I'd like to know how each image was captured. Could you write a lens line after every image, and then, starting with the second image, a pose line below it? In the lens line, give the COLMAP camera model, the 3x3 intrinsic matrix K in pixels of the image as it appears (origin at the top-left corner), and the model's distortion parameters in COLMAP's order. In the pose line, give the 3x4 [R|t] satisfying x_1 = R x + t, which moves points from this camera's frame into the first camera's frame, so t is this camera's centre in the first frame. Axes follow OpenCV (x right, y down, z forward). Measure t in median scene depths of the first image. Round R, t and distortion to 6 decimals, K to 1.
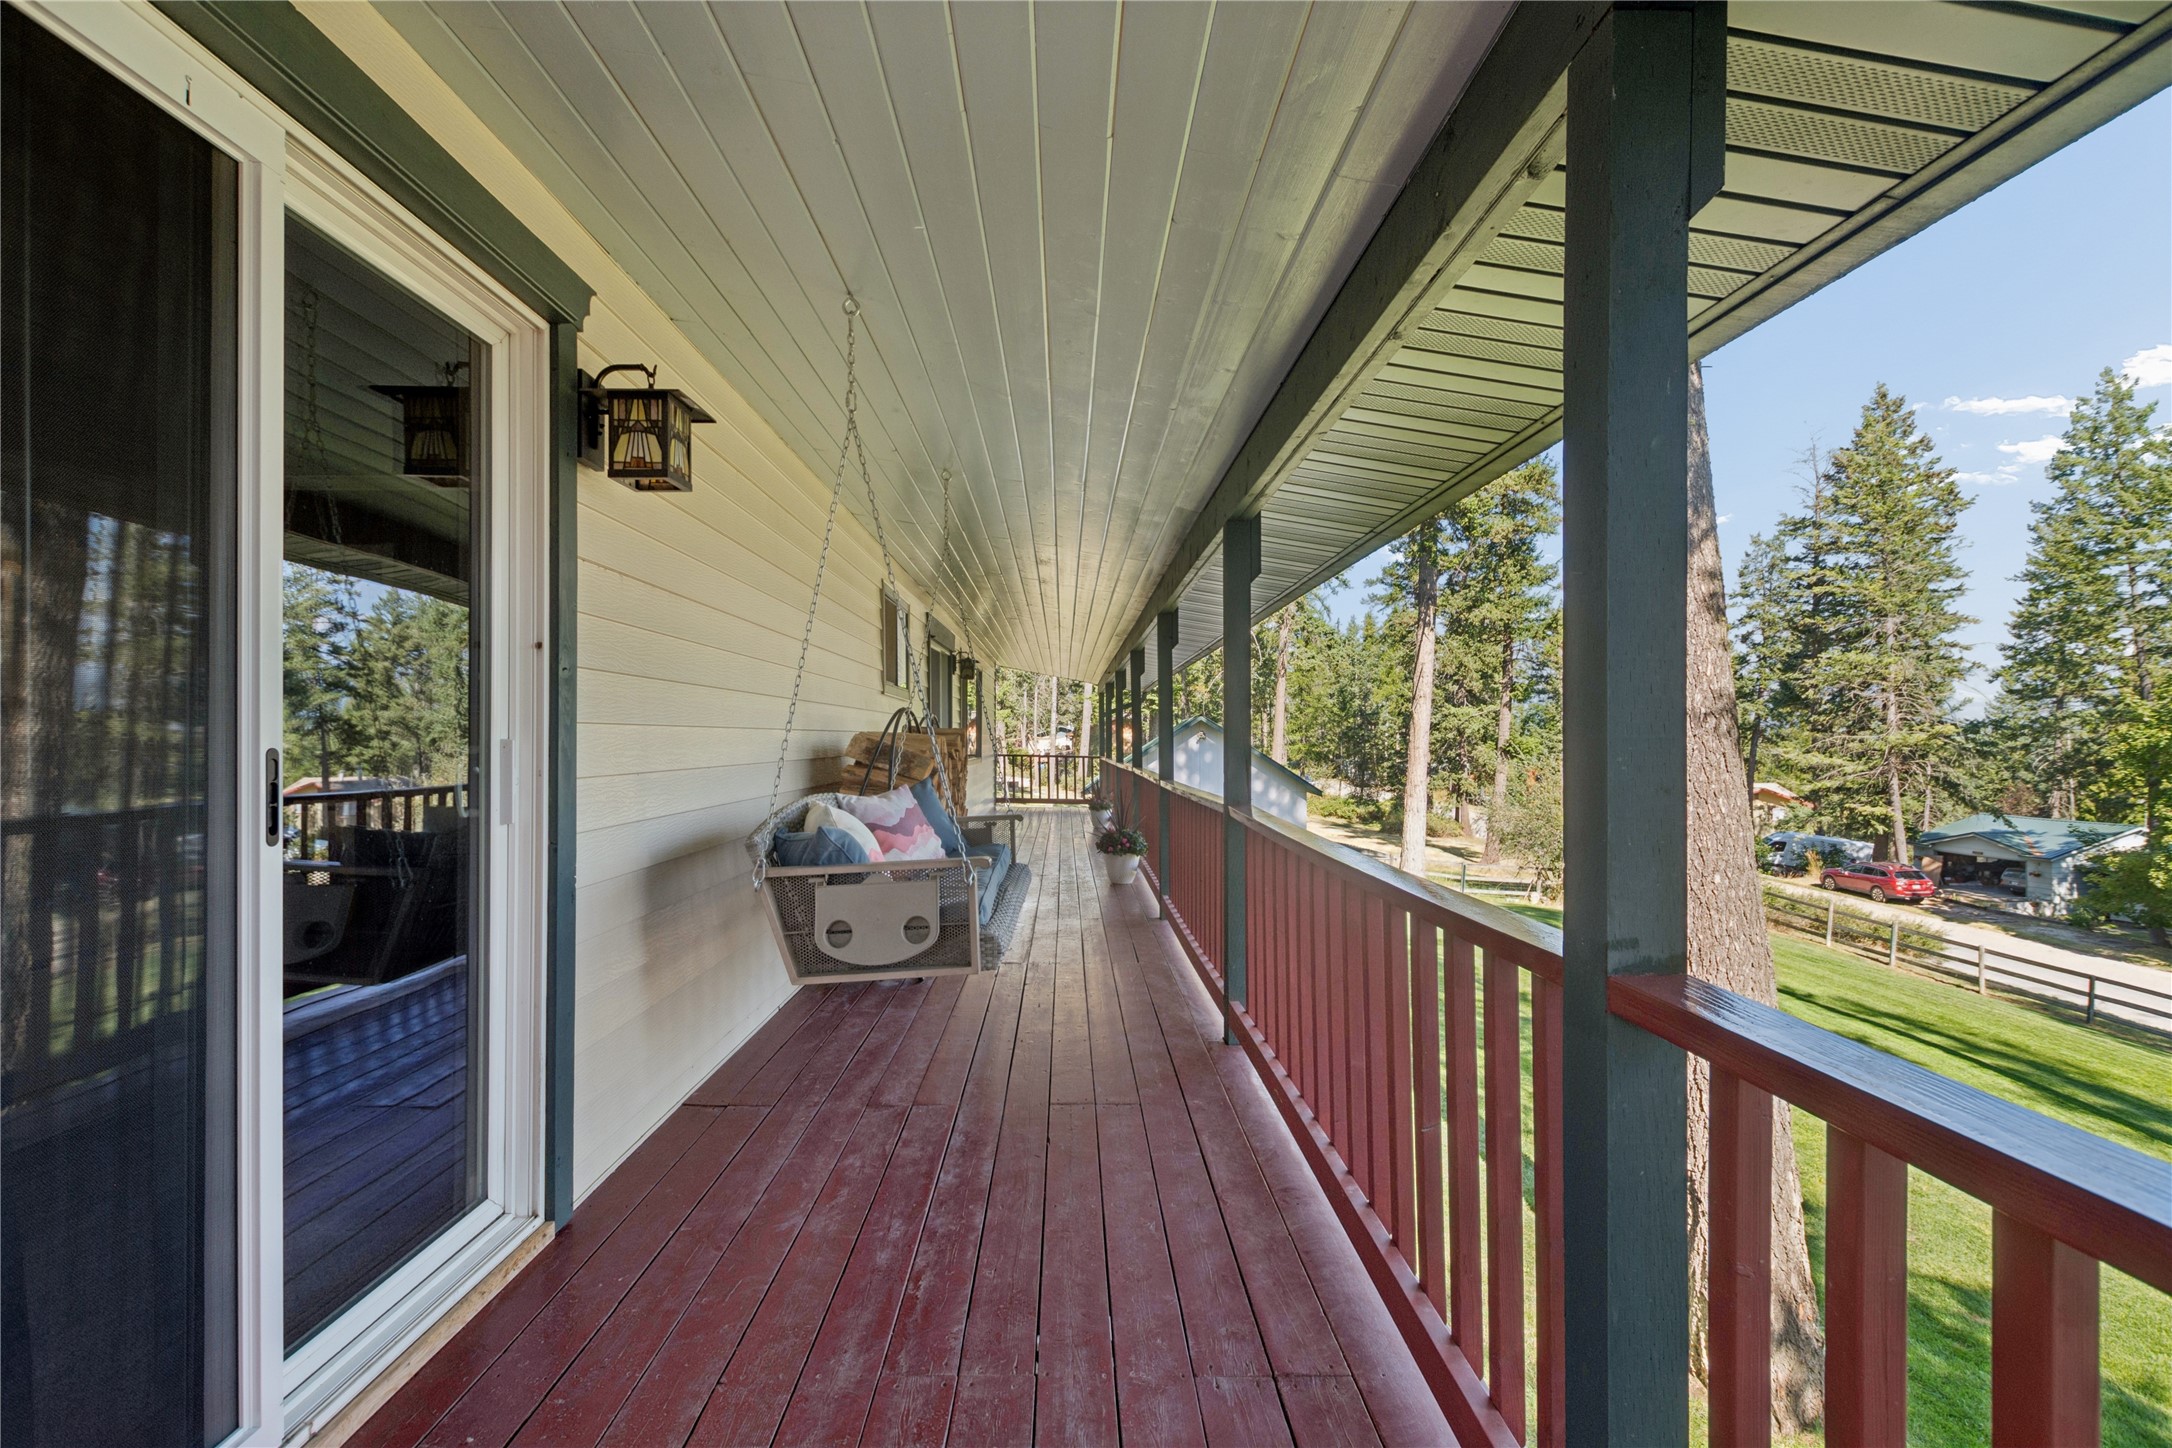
lens RADIAL K [[948.7, 0, 1099.5], [0, 948.7, 721.3], [0, 0, 1]] dist [0.006110, -0.003801]
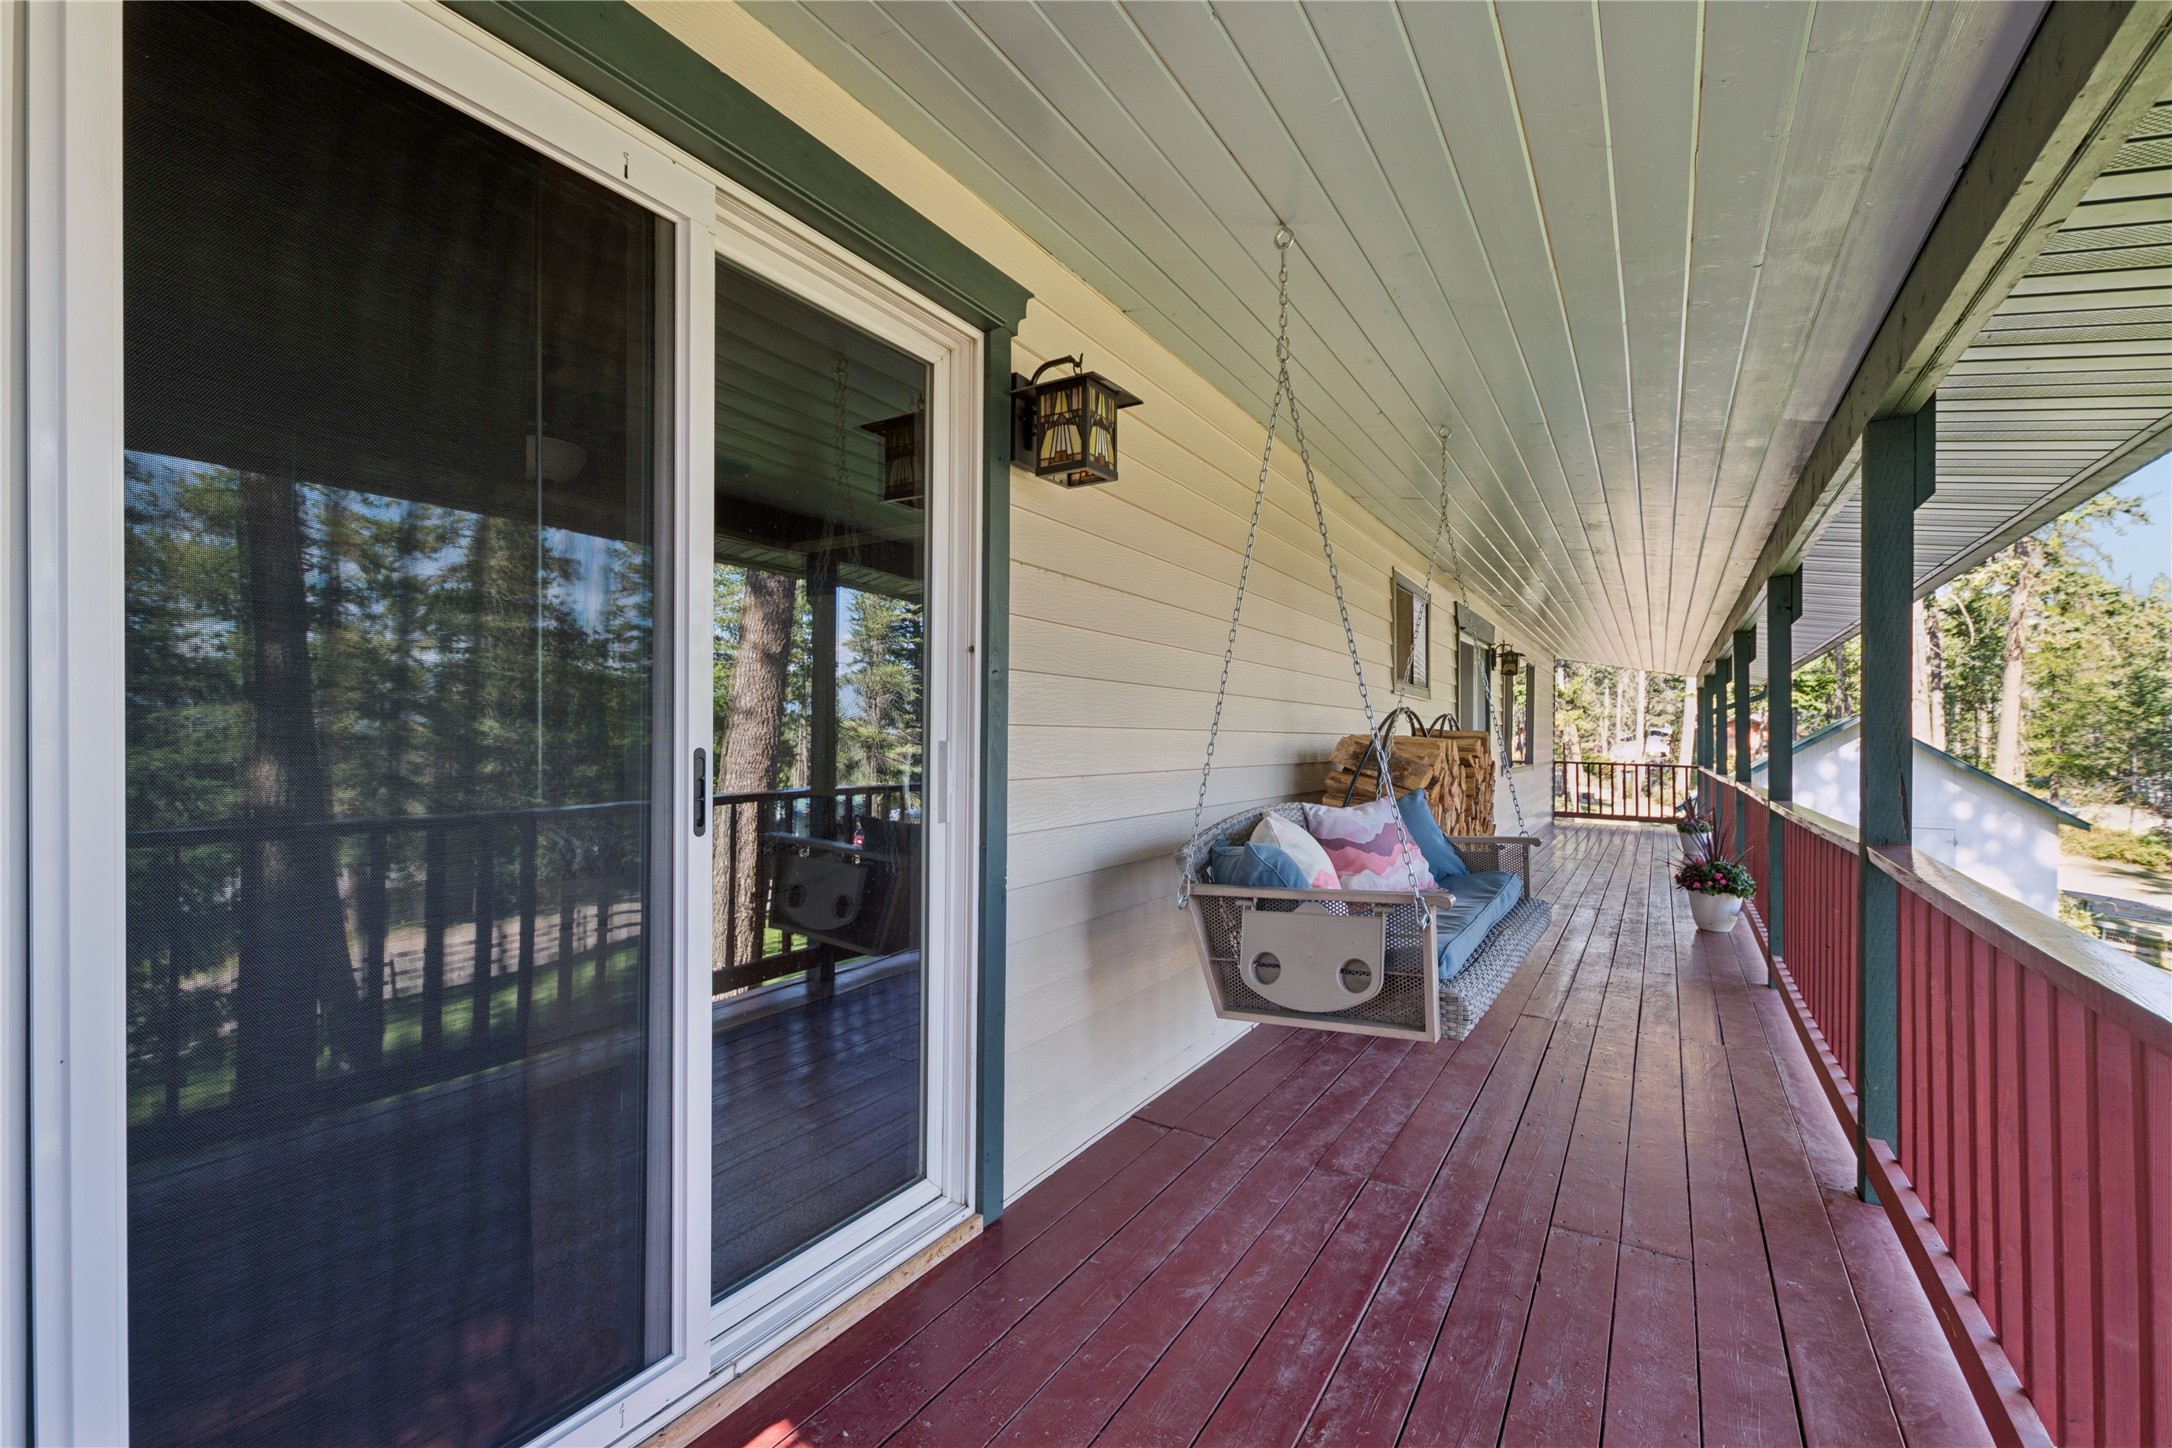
lens RADIAL K [[948.7, 0, 1081.5], [0, 948.7, 735.7], [0, 0, 1]] dist [0.006110, -0.003801]
pose [[0.832116, 0.002694, -0.554595, 0.056396], [0.003689, 0.999939, 0.010394, 0.002250], [0.554589, -0.010695, 0.832055, 0.163088]]
